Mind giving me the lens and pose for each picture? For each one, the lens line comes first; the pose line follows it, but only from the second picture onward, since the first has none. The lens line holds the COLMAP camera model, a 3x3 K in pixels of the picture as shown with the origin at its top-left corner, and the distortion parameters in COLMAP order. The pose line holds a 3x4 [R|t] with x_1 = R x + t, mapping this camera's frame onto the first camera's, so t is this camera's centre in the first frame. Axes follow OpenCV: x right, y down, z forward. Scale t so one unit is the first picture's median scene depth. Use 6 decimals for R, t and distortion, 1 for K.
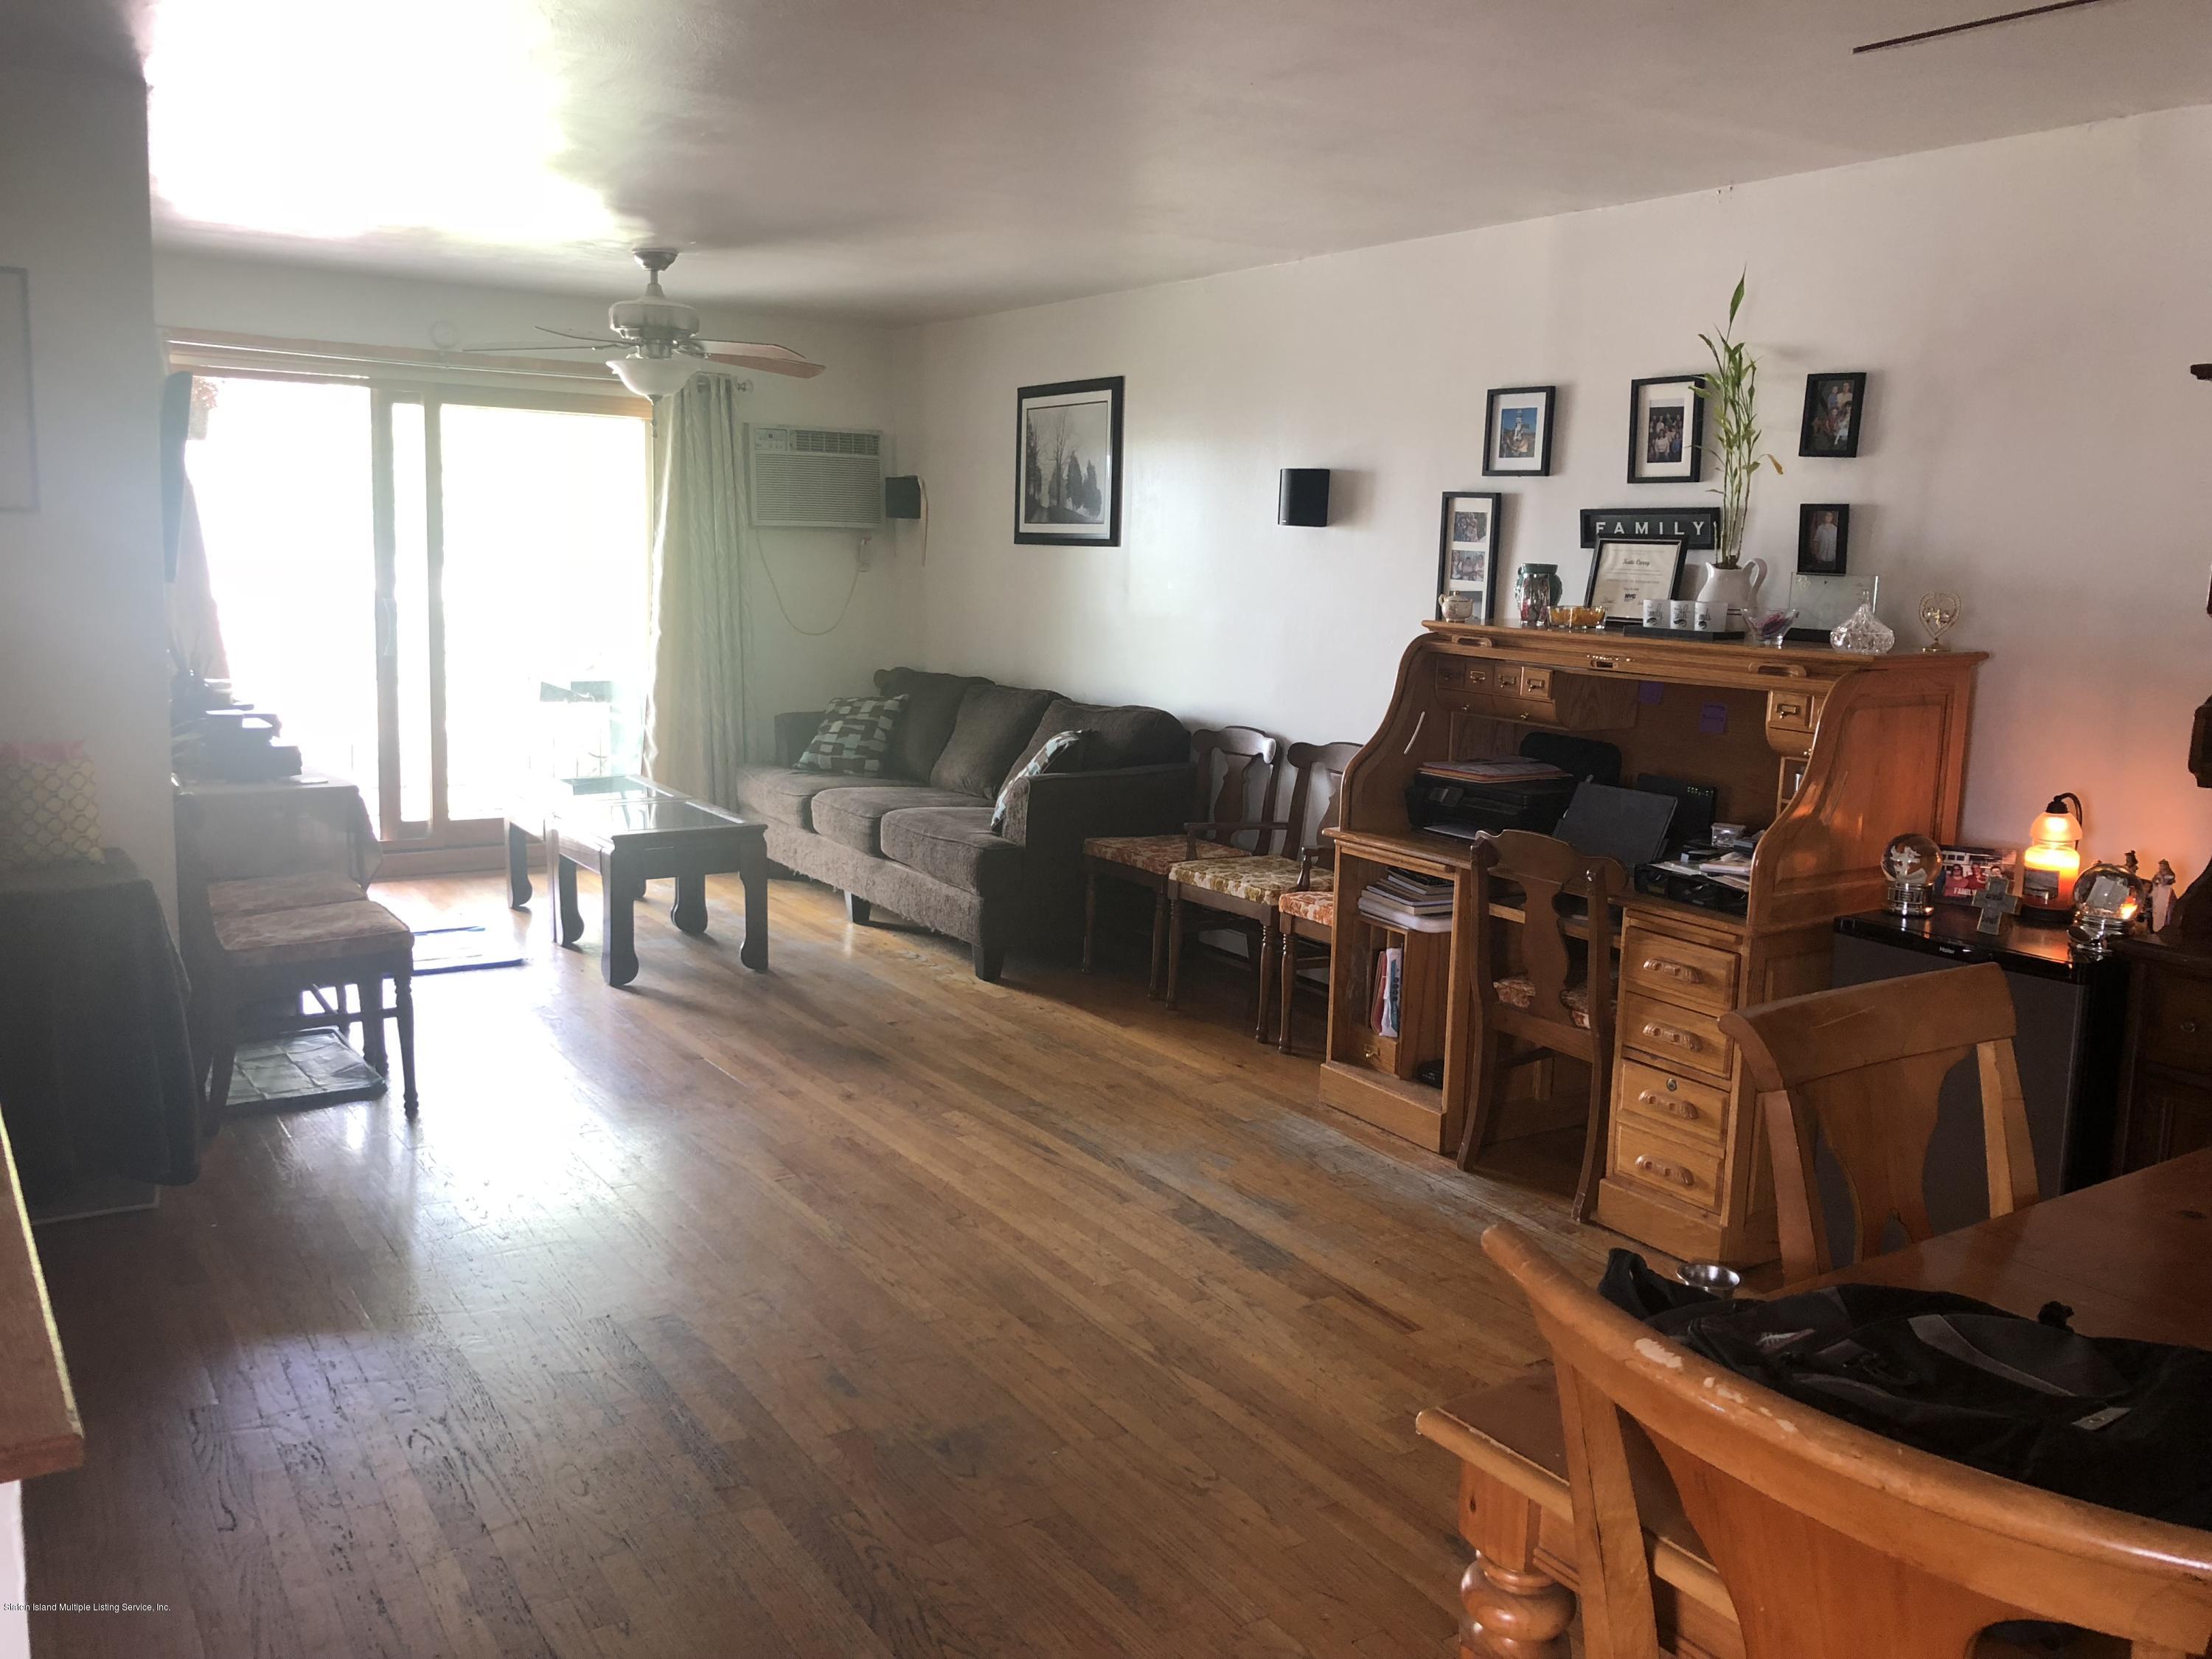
lens RADIAL K [[1798.1, 0, 1103.3], [0, 1798.1, 839.9], [0, 0, 1]] dist [-0.025575, 0.046374]
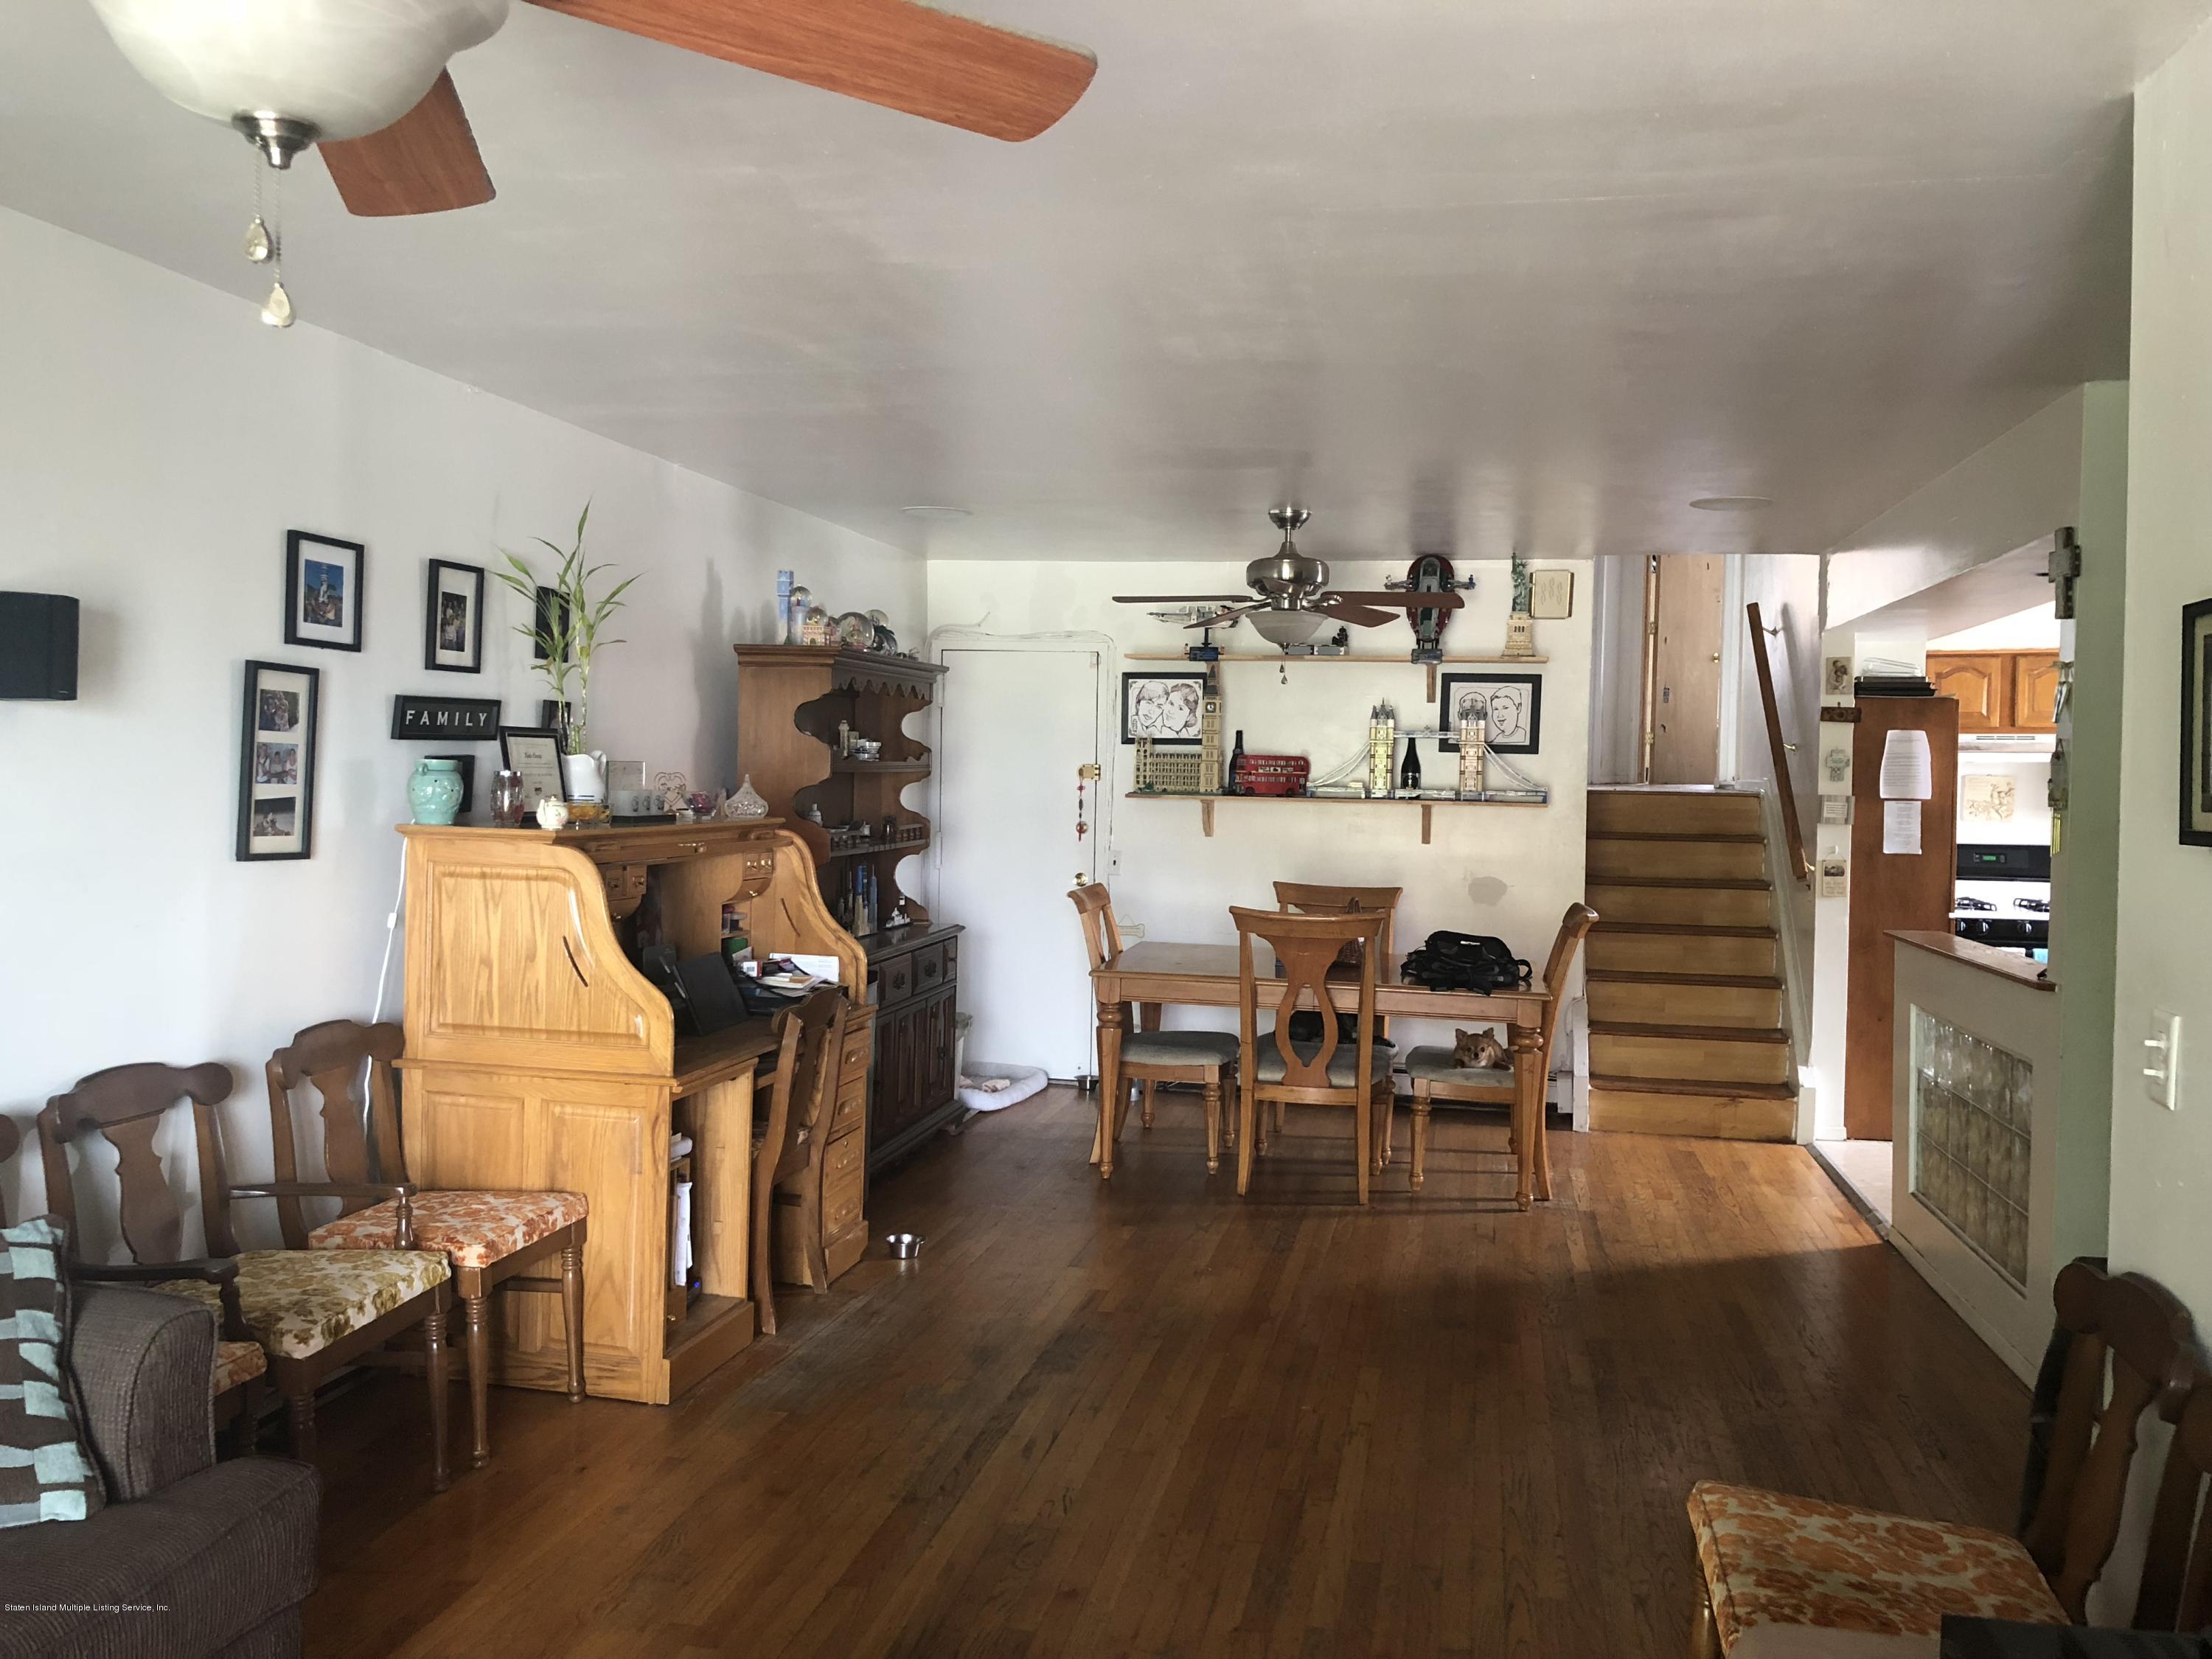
lens RADIAL K [[1798.1, 0, 1098.4], [0, 1798.1, 812.3], [0, 0, 1]] dist [-0.025575, 0.046374]
pose [[-0.708428, -0.070593, 0.702244, -0.574718], [0.064273, 0.984398, 0.163795, -0.244917], [-0.702851, 0.161172, -0.692838, 1.349643]]
